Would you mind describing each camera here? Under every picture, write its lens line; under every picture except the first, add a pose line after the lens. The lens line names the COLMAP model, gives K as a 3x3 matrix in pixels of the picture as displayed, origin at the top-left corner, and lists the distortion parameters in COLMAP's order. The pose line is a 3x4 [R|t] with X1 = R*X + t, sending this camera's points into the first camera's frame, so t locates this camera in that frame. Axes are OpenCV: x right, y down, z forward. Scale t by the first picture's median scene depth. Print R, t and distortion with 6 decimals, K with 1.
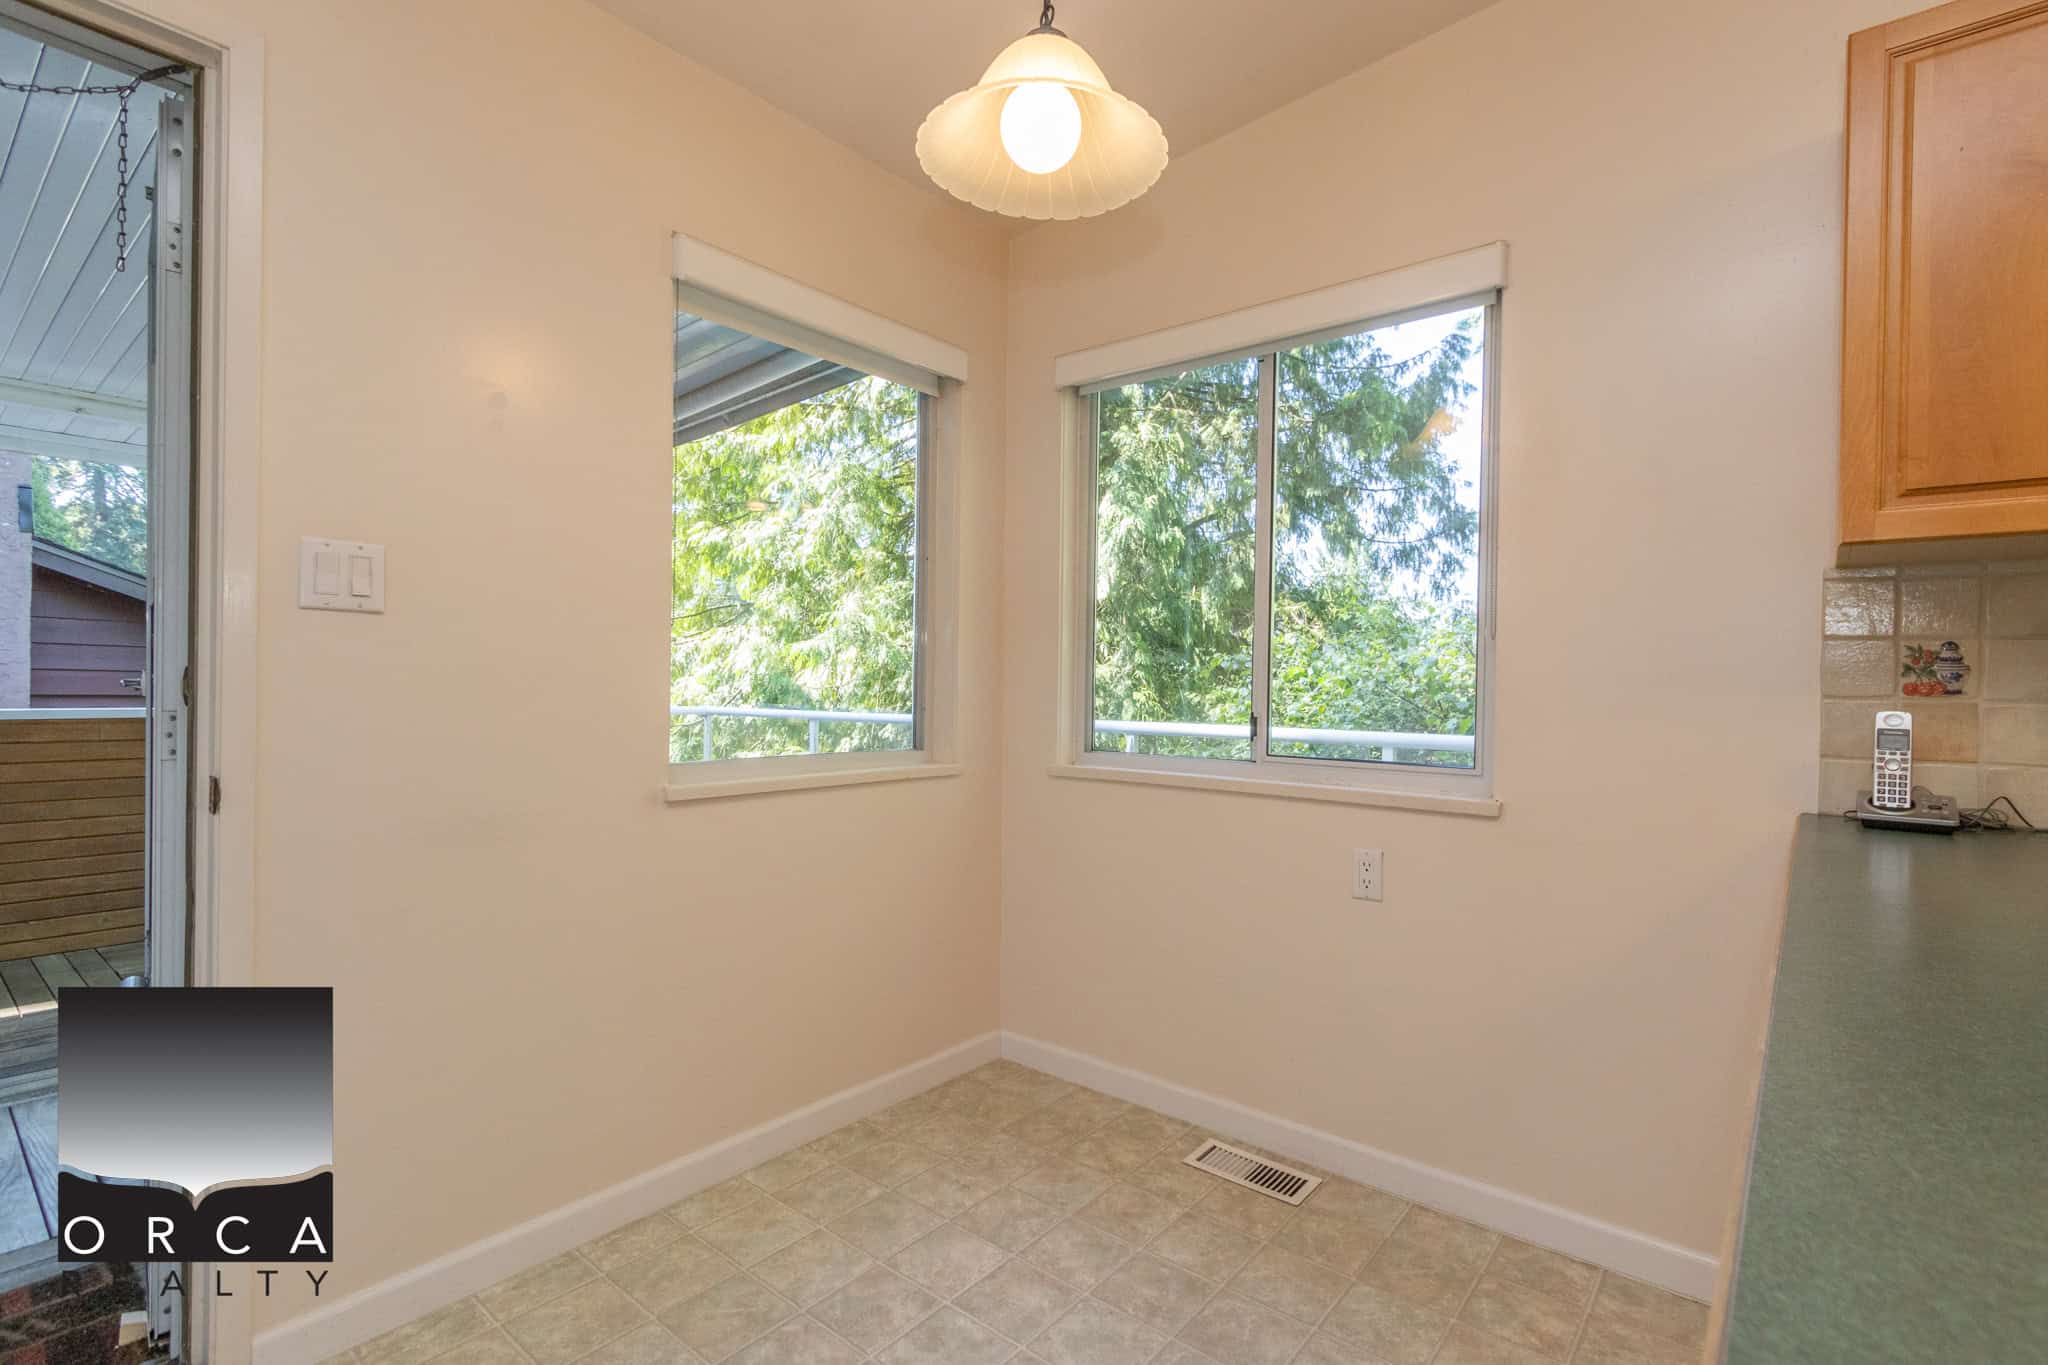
lens RADIAL K [[949.6, 0, 1029.4], [0, 949.6, 689.0], [0, 0, 1]] dist [-0.003520, 0.000073]
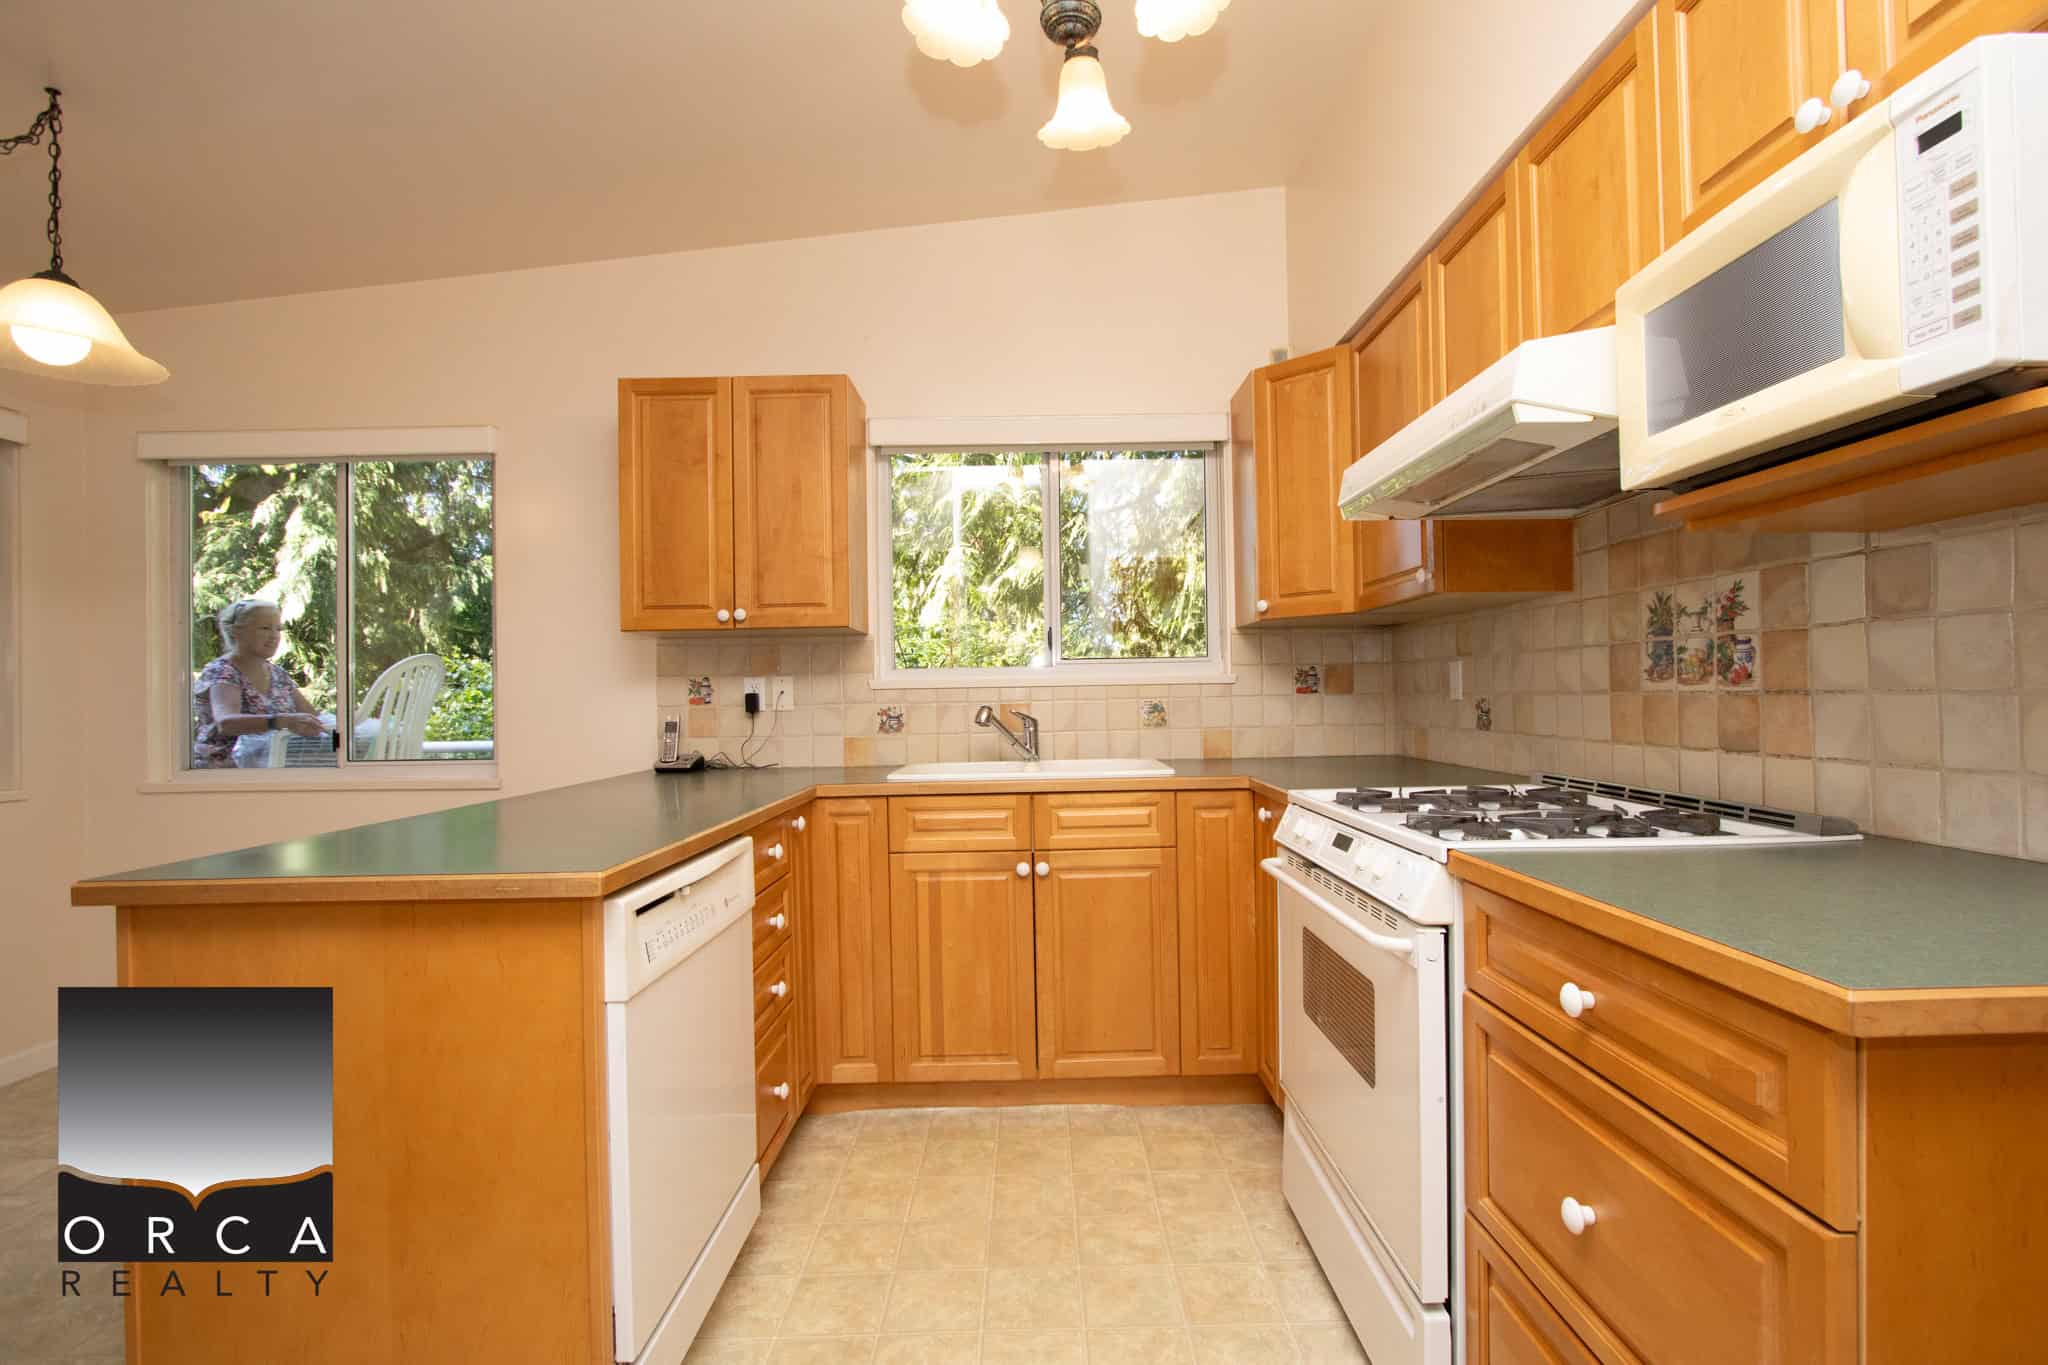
lens RADIAL K [[949.6, 0, 1029.4], [0, 949.6, 689.0], [0, 0, 1]] dist [-0.003520, 0.000073]
pose [[0.773975, -0.021699, 0.632844, 0.158229], [0.030059, 0.999545, -0.002491, 0.000311], [-0.632502, 0.020951, 0.774275, -0.696776]]
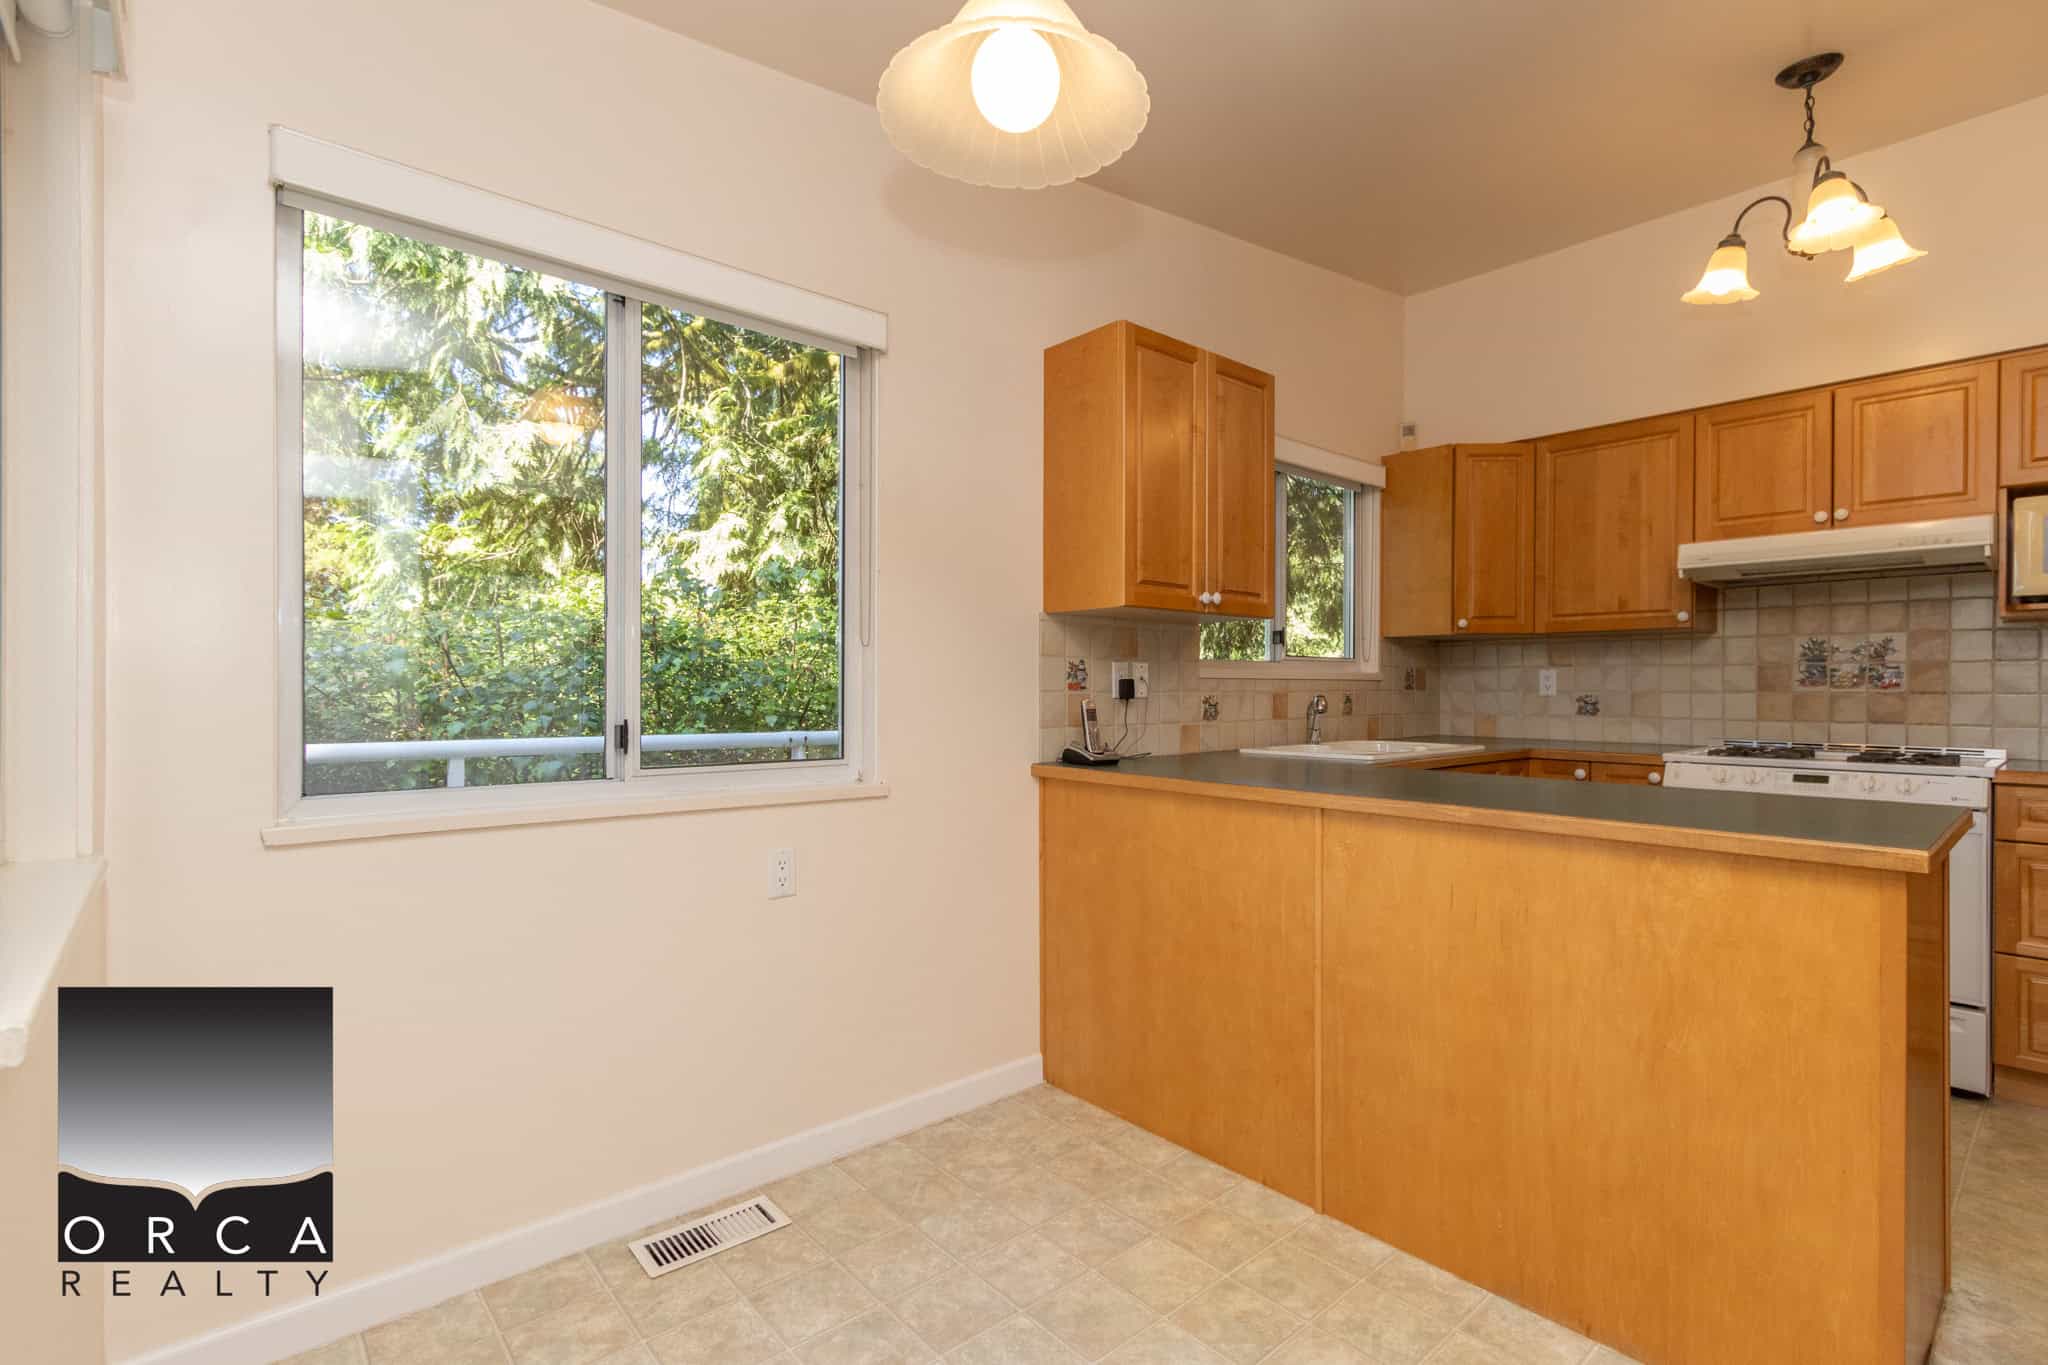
lens RADIAL K [[979.7, 0, 1024.0], [0, 979.7, 682.5], [0, 0, 1]] dist [0.010250, -0.000455]
pose [[0.151563, -0.009636, 0.988401, -0.634572], [0.003802, 0.999951, 0.009165, -0.017172], [-0.988440, 0.002368, 0.151593, 0.573981]]
